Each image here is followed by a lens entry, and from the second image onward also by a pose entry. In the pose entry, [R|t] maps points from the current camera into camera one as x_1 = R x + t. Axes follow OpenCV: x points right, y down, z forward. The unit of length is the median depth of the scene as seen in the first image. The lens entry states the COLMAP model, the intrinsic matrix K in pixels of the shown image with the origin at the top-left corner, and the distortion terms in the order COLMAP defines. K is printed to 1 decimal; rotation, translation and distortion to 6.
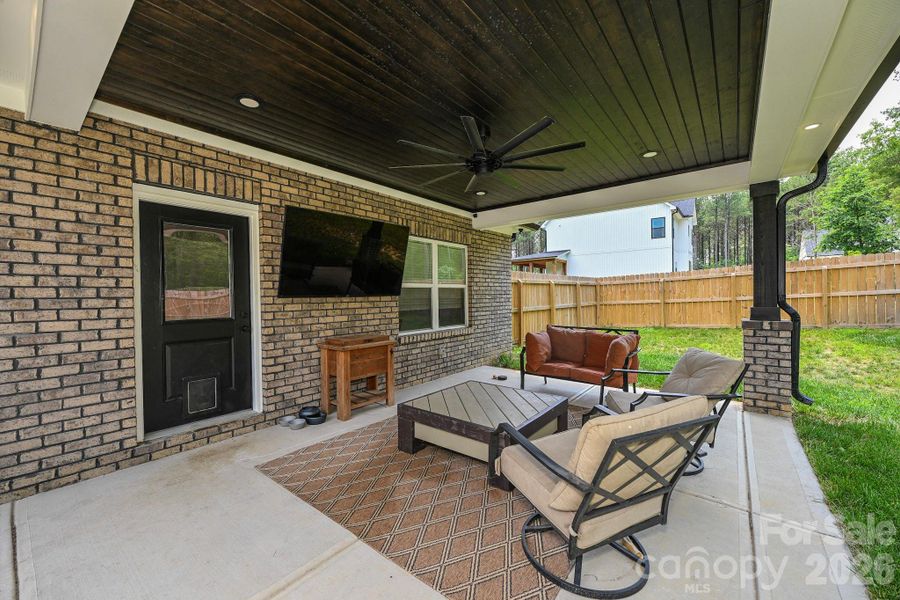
lens RADIAL K [[355.4, 0, 451.1], [0, 355.4, 298.0], [0, 0, 1]] dist [0.001337, 0.000006]
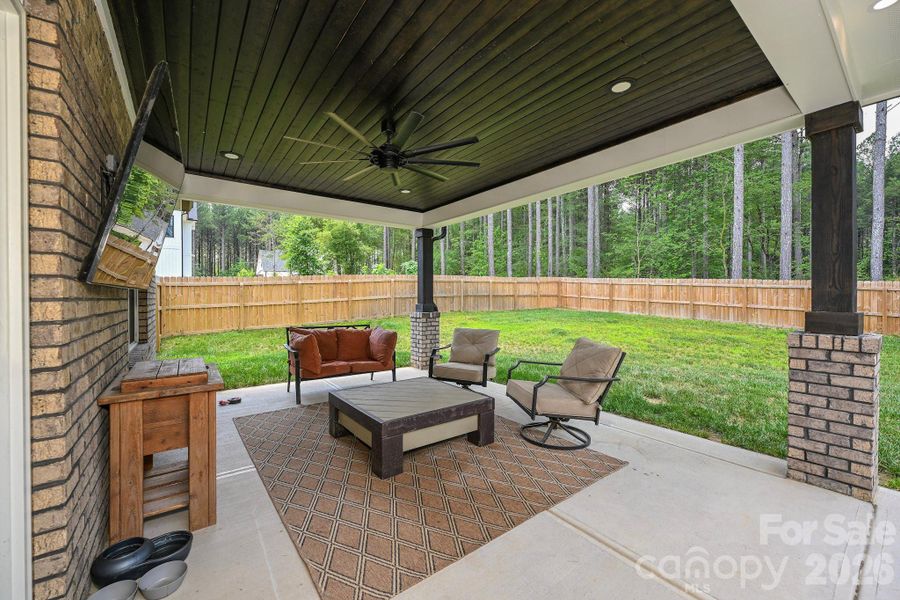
lens RADIAL K [[355.4, 0, 450.9], [0, 355.4, 297.9], [0, 0, 1]] dist [0.001337, 0.000006]
pose [[0.250618, 0.013059, 0.967998, -0.256665], [0.005431, 0.999874, -0.014895, 0.008246], [-0.968071, 0.008991, 0.250515, 0.186144]]
